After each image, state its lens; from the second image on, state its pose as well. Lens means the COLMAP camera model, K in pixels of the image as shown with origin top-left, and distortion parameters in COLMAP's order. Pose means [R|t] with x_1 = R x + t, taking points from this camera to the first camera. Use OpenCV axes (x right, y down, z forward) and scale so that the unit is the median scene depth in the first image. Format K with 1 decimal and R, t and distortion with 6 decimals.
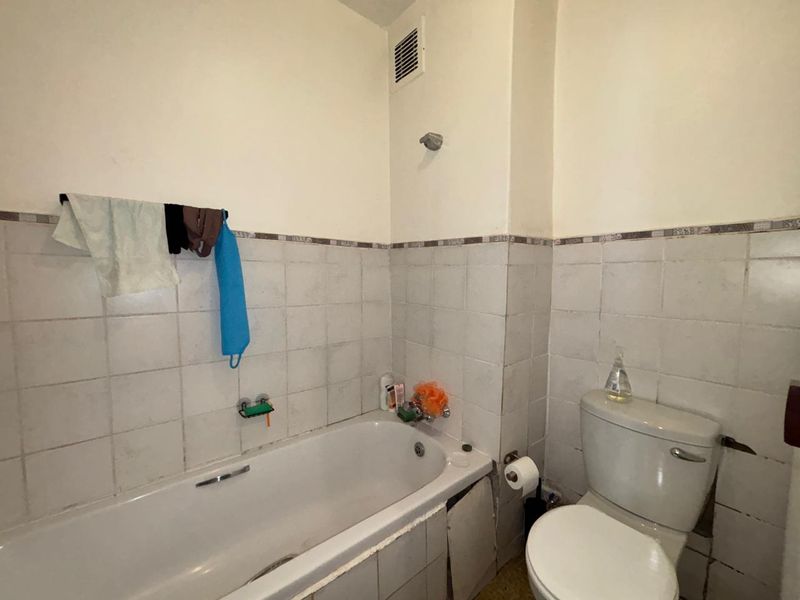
lens RADIAL K [[327.6, 0, 402.0], [0, 327.6, 297.5], [0, 0, 1]] dist [-0.001693, -0.000604]
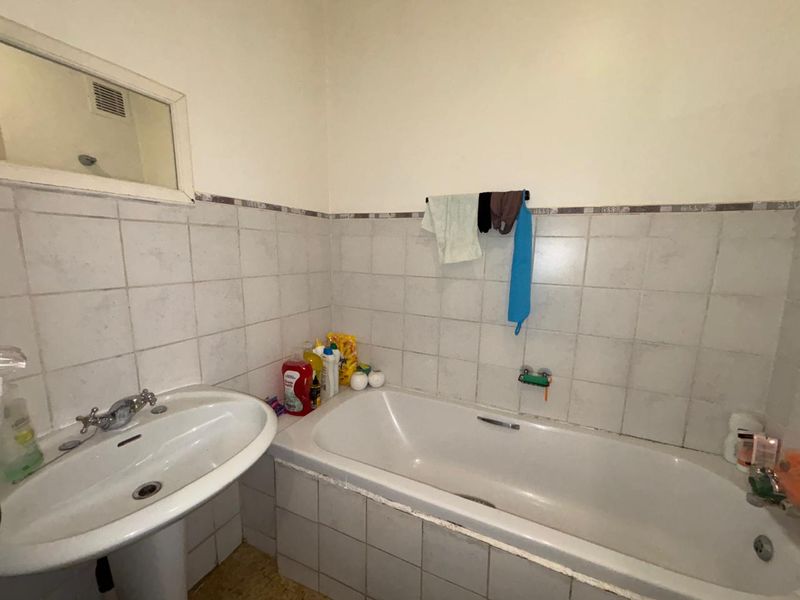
lens RADIAL K [[327.6, 0, 398.0], [0, 327.6, 299.8], [0, 0, 1]] dist [-0.001693, -0.000604]
pose [[0.407167, 0.140965, -0.902410, 0.286312], [-0.082102, 0.989667, 0.117551, 0.000097], [0.909656, 0.026226, 0.414533, 0.154548]]
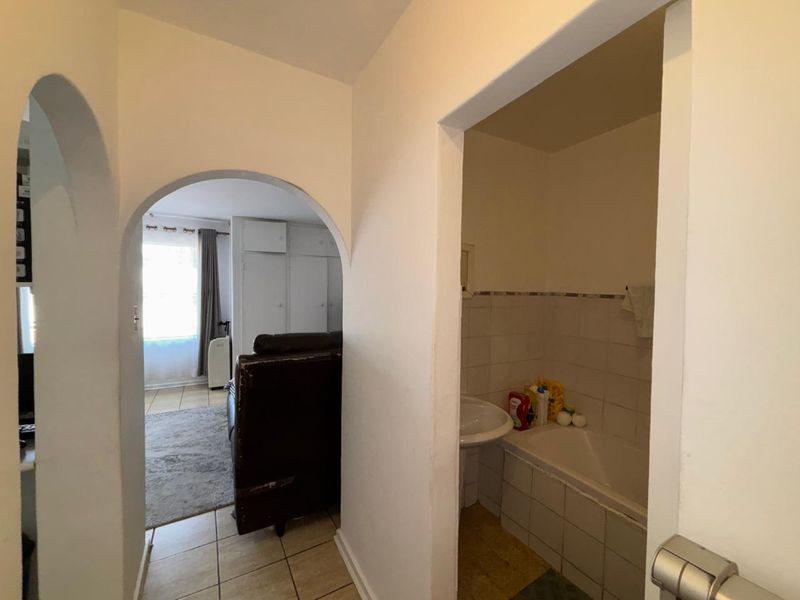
lens RADIAL K [[327.6, 0, 400.3], [0, 327.6, 302.1], [0, 0, 1]] dist [-0.001693, -0.000604]
pose [[-0.176627, 0.030594, -0.983802, 0.909855], [-0.097337, 0.994074, 0.048389, -0.118314], [0.979453, 0.104307, -0.172603, -0.044199]]
